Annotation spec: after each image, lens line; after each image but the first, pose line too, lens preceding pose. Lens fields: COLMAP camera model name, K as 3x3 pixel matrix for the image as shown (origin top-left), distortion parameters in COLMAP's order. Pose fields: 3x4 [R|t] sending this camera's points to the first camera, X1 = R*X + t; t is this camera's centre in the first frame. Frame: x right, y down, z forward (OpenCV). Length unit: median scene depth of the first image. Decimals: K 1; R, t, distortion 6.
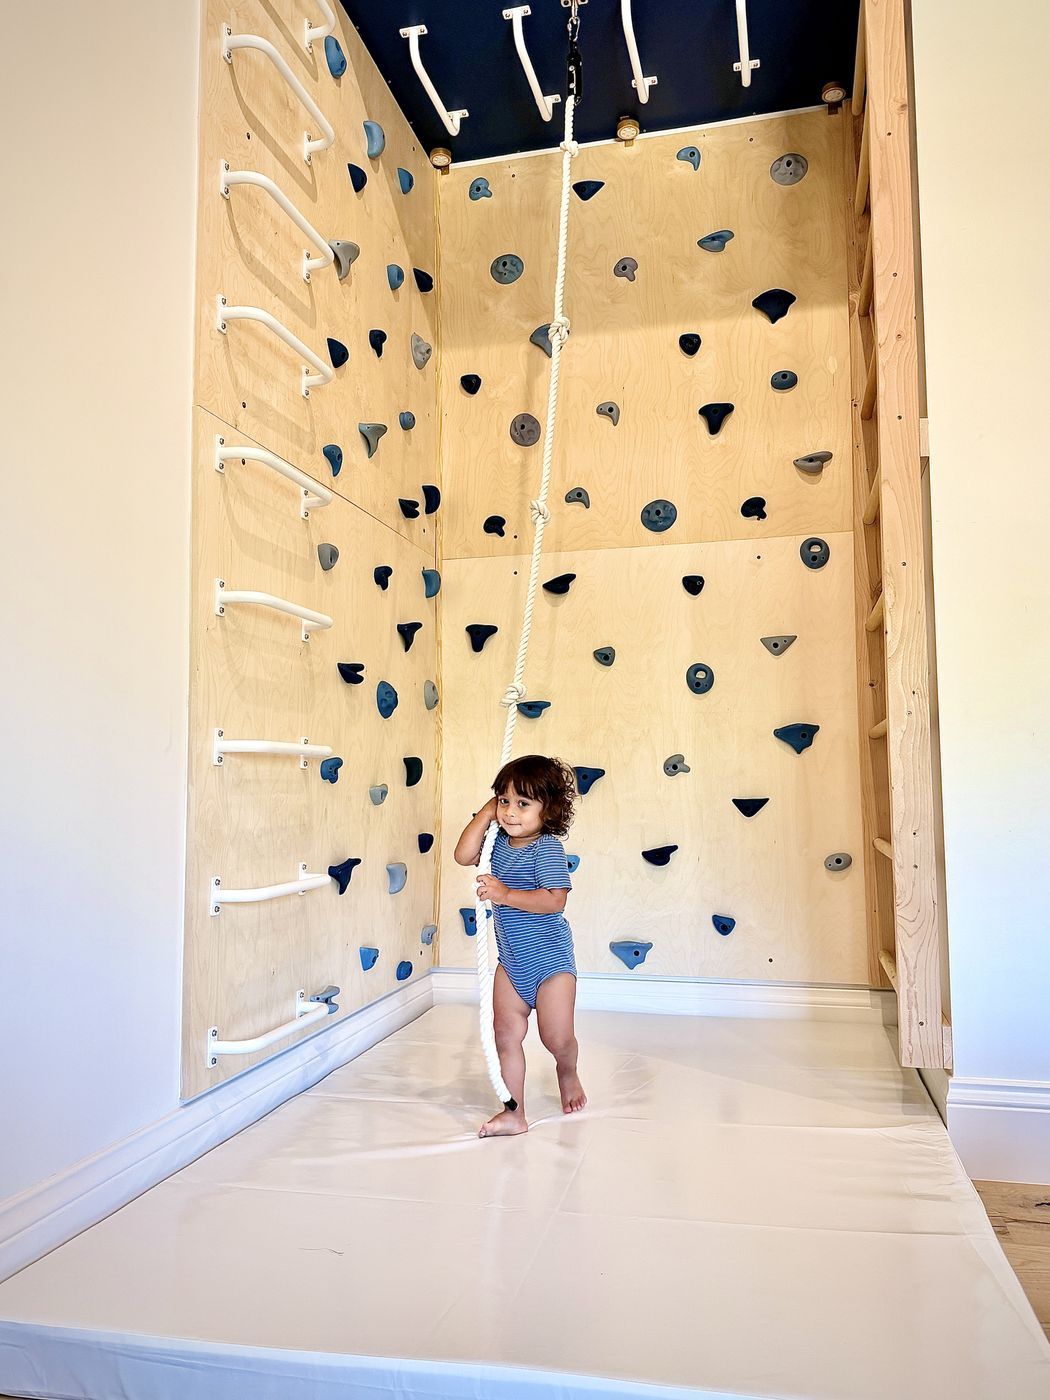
lens RADIAL K [[1027.8, 0, 541.7], [0, 1027.8, 733.4], [0, 0, 1]] dist [0.033323, -0.048618]
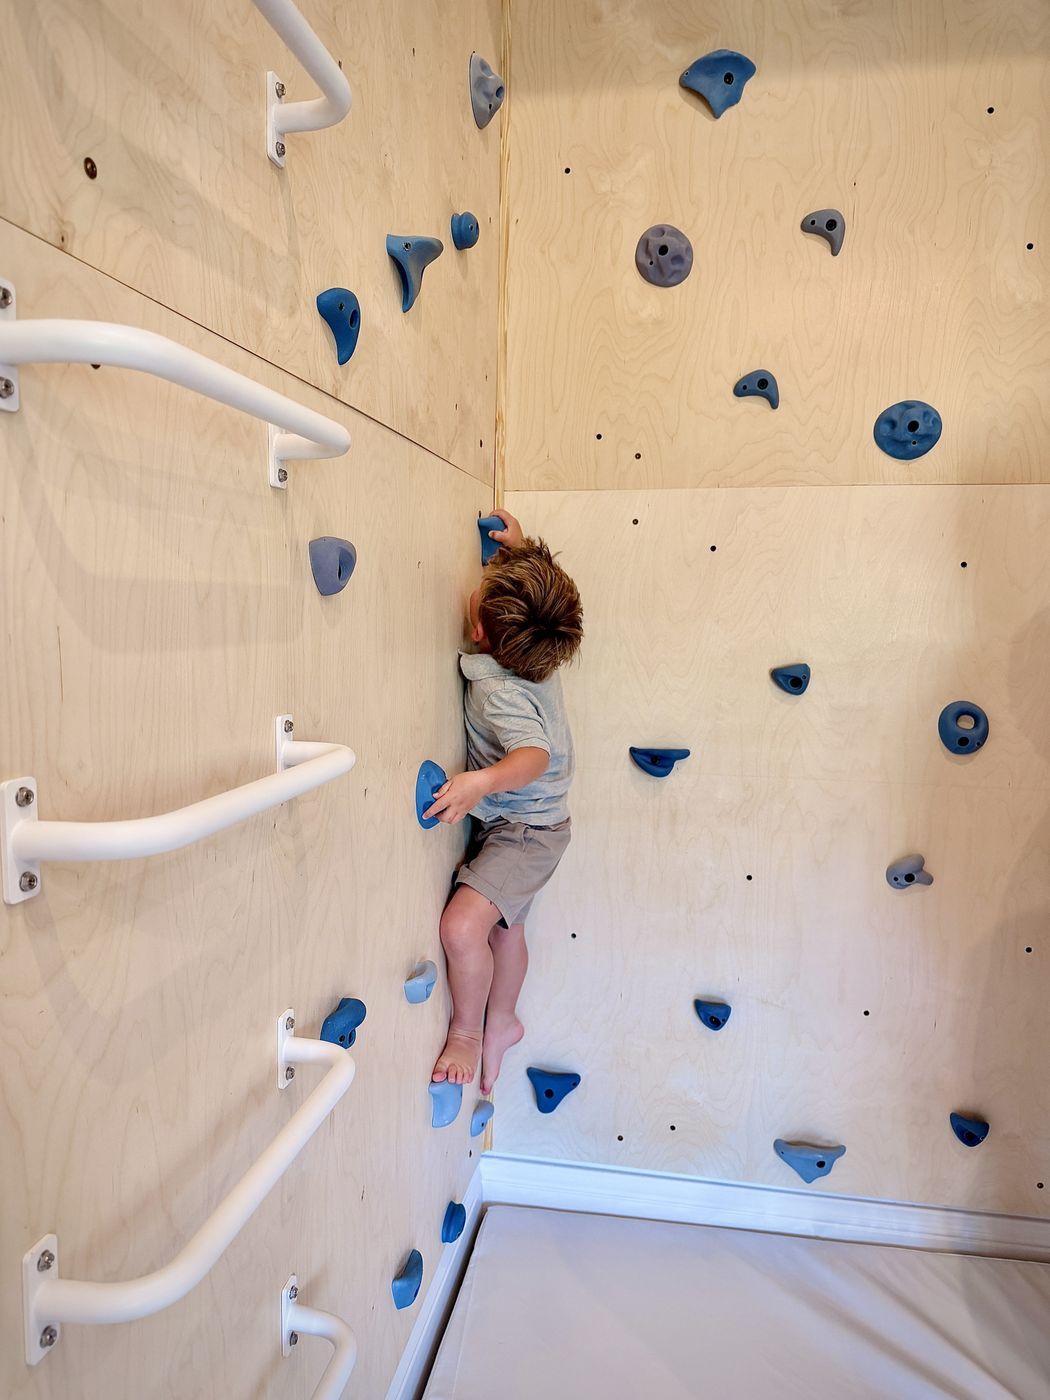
lens RADIAL K [[983.2, 0, 530.4], [0, 983.2, 711.5], [0, 0, 1]] dist [0.043559, -0.059748]
pose [[0.998592, 0.018395, 0.049760, -0.115546], [-0.026083, 0.987004, 0.158568, -0.143149], [-0.046197, -0.159642, 0.986093, 0.464549]]
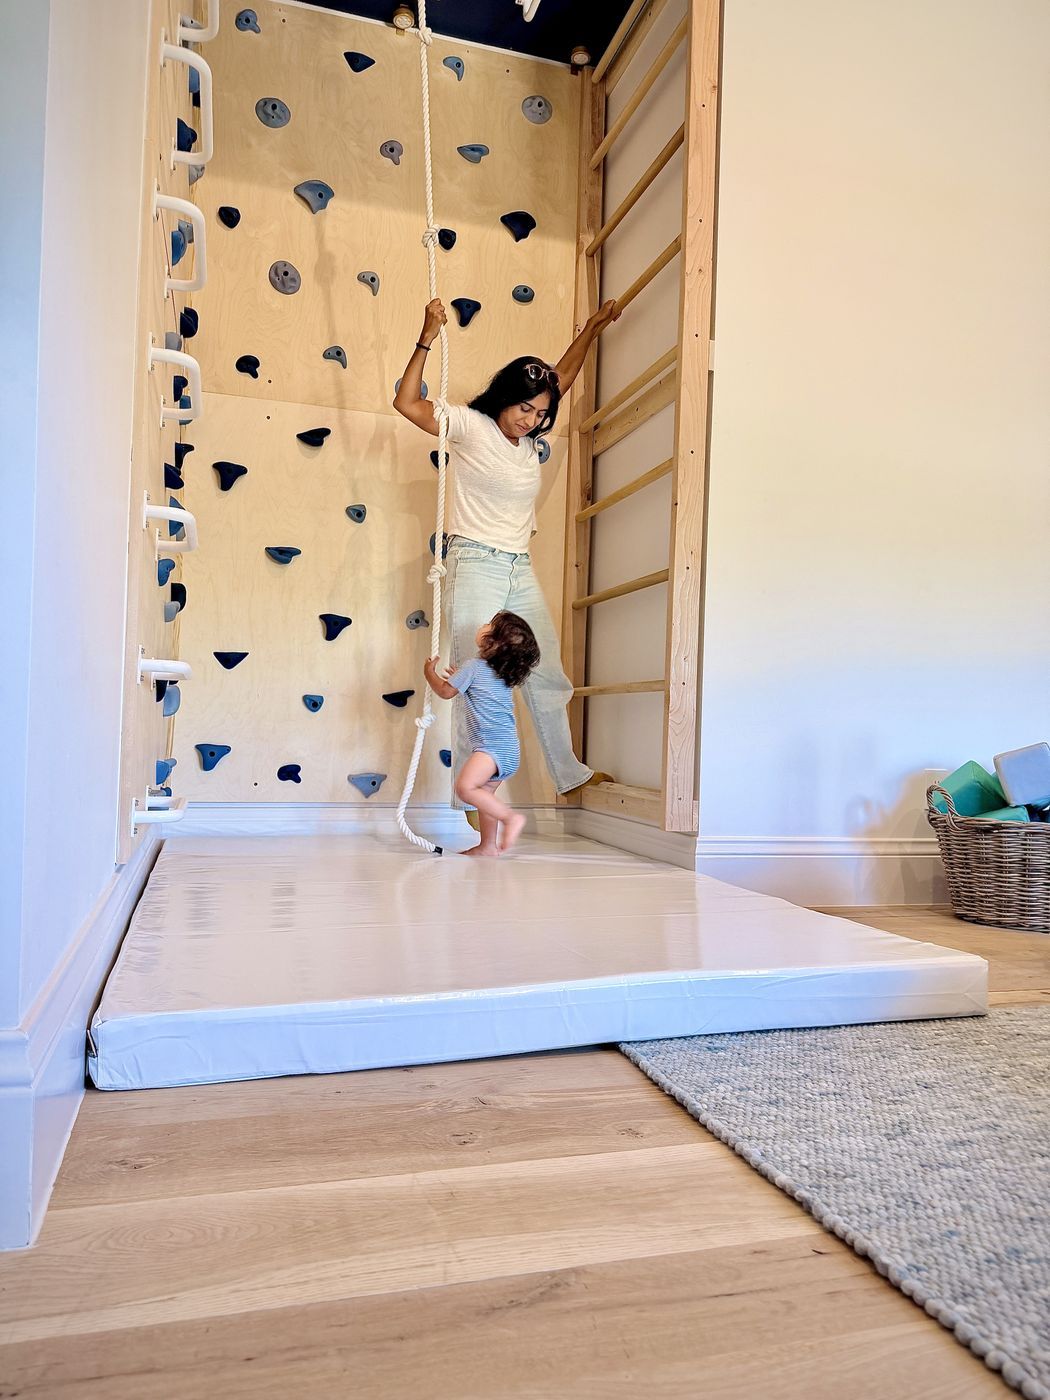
lens RADIAL K [[983.2, 0, 510.1], [0, 983.2, 729.6], [0, 0, 1]] dist [0.043559, -0.059748]
pose [[0.864945, 0.041757, 0.500126, -0.309179], [-0.065385, 0.997415, 0.029803, 0.111074], [-0.497589, -0.058478, 0.865440, 0.020695]]
